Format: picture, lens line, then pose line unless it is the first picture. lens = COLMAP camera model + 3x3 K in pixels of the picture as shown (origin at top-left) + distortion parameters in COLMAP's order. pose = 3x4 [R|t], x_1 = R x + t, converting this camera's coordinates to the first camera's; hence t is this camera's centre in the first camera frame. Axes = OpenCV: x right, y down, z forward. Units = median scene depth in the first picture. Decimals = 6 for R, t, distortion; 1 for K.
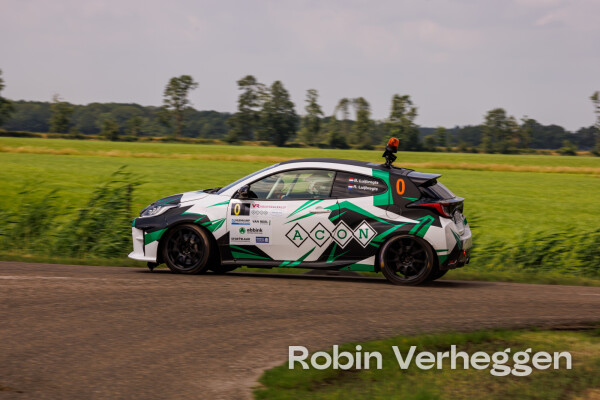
lens RADIAL K [[4357.8, 0, 300.4], [0, 4357.8, 200.8], [0, 0, 1]] dist [3.260862, 0.000000]
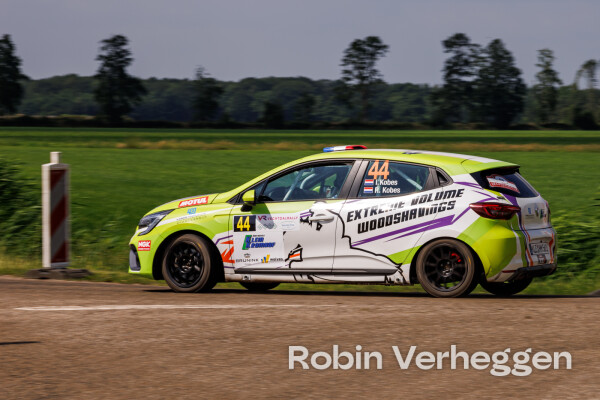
lens RADIAL K [[4357.8, 0, 327.6], [0, 4357.8, 176.9], [0, 0, 1]] dist [3.260862, 0.000000]
pose [[0.998073, -0.029846, -0.054397, 0.006405], [0.029771, 0.999554, -0.002187, -0.003453], [0.054438, 0.000563, 0.998517, 0.257438]]
